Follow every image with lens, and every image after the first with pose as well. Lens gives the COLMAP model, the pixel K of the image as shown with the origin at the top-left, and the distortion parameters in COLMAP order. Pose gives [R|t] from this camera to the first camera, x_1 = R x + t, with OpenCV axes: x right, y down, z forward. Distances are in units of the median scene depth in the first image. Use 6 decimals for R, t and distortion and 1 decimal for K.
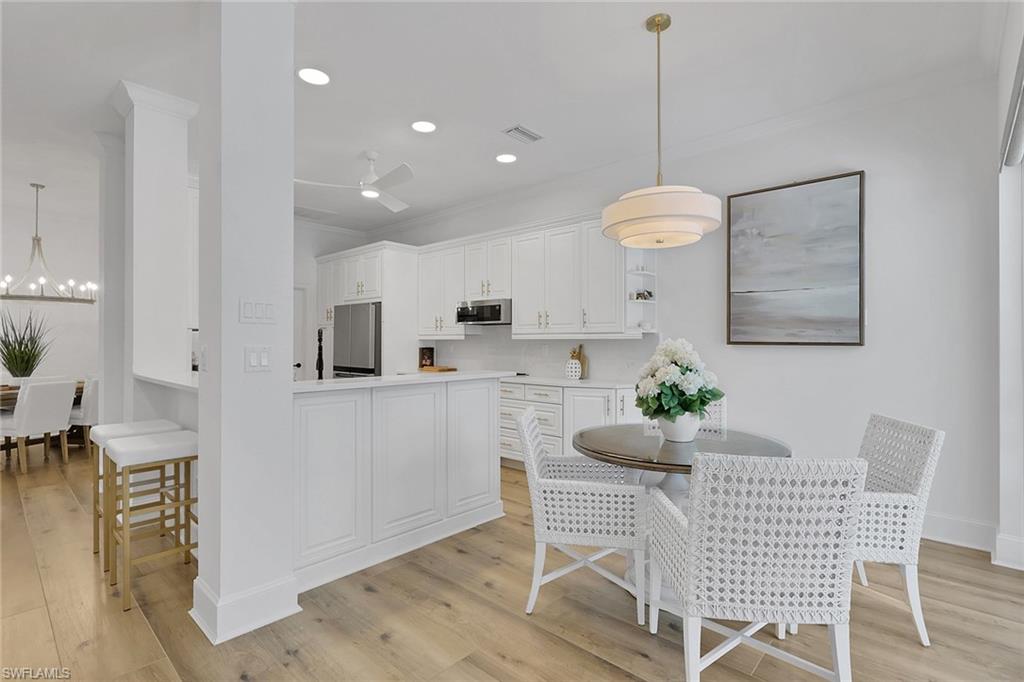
lens RADIAL K [[483.8, 0, 512.0], [0, 483.8, 341.0], [0, 0, 1]] dist [0.000057, 0.000457]
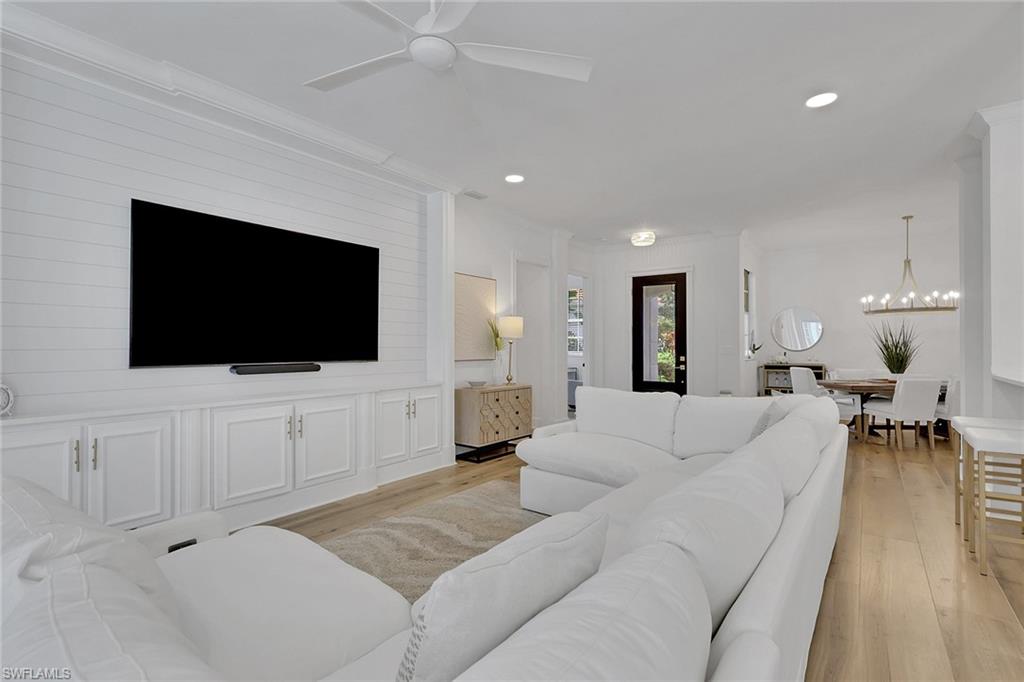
lens RADIAL K [[483.8, 0, 512.0], [0, 483.8, 341.0], [0, 0, 1]] dist [0.000057, 0.000457]
pose [[0.109546, -0.011848, -0.993911, 0.123899], [0.001451, 0.999930, -0.011760, 0.003359], [0.993981, -0.000154, 0.109556, -0.129304]]
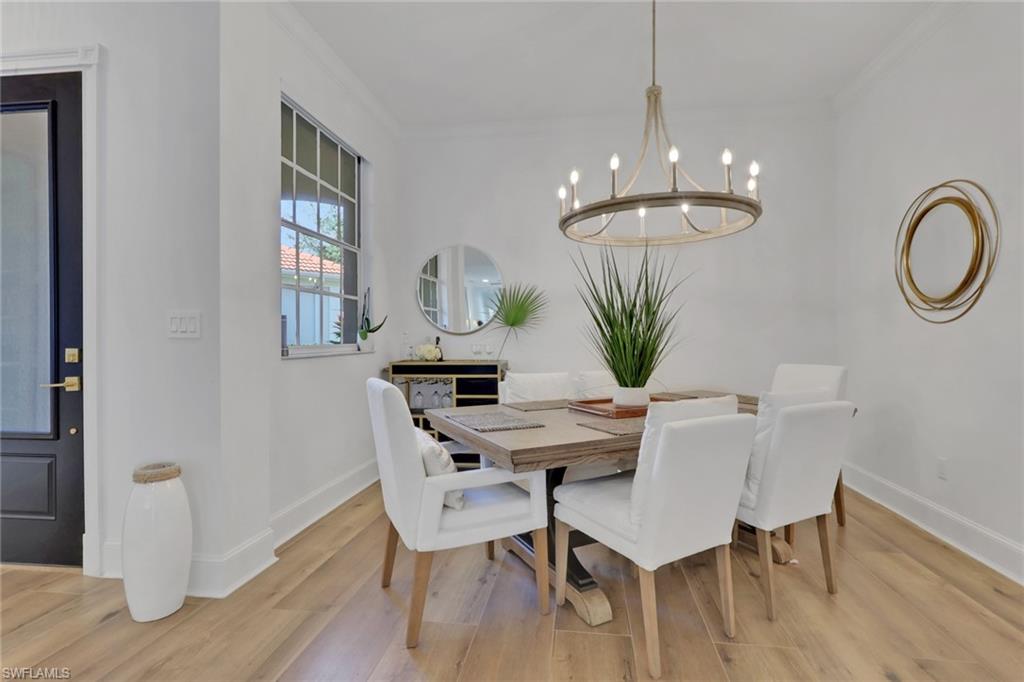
lens RADIAL K [[483.8, 0, 512.0], [0, 483.8, 341.0], [0, 0, 1]] dist [0.000057, 0.000457]
pose [[0.569812, -0.000548, -0.821775, -0.722359], [0.004251, 0.999988, 0.002280, 0.029313], [0.821764, -0.004793, 0.569807, 0.662779]]
